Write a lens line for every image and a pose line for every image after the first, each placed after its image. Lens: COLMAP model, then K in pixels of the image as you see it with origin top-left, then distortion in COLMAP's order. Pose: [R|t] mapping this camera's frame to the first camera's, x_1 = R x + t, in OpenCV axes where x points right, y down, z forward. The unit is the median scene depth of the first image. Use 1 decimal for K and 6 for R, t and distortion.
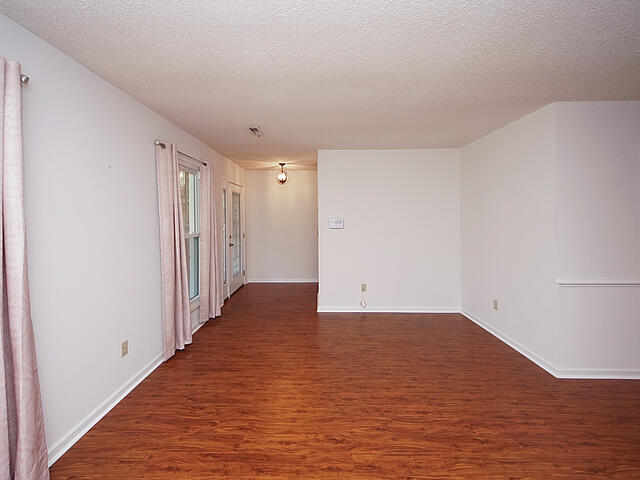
lens RADIAL K [[263.7, 0, 318.8], [0, 263.7, 242.2], [0, 0, 1]] dist [0.005120, -0.000939]
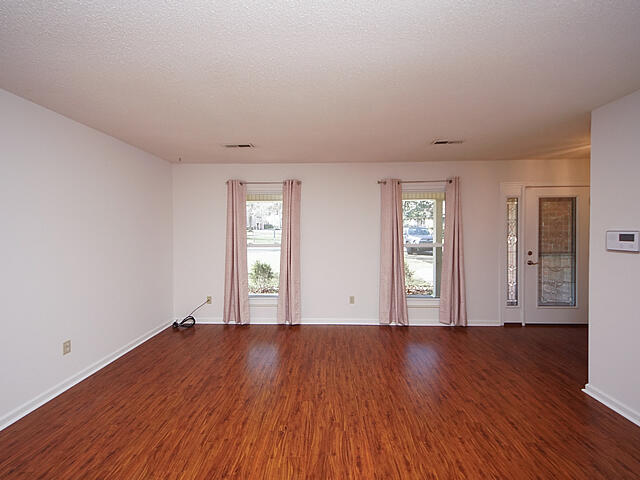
lens RADIAL K [[263.7, 0, 314.8], [0, 263.7, 234.5], [0, 0, 1]] dist [0.005120, -0.000939]
pose [[-0.034290, 0.021855, -0.999173, 1.282398], [-0.099197, 0.994750, 0.025162, -0.077806], [0.994477, 0.099978, -0.031942, 0.867149]]
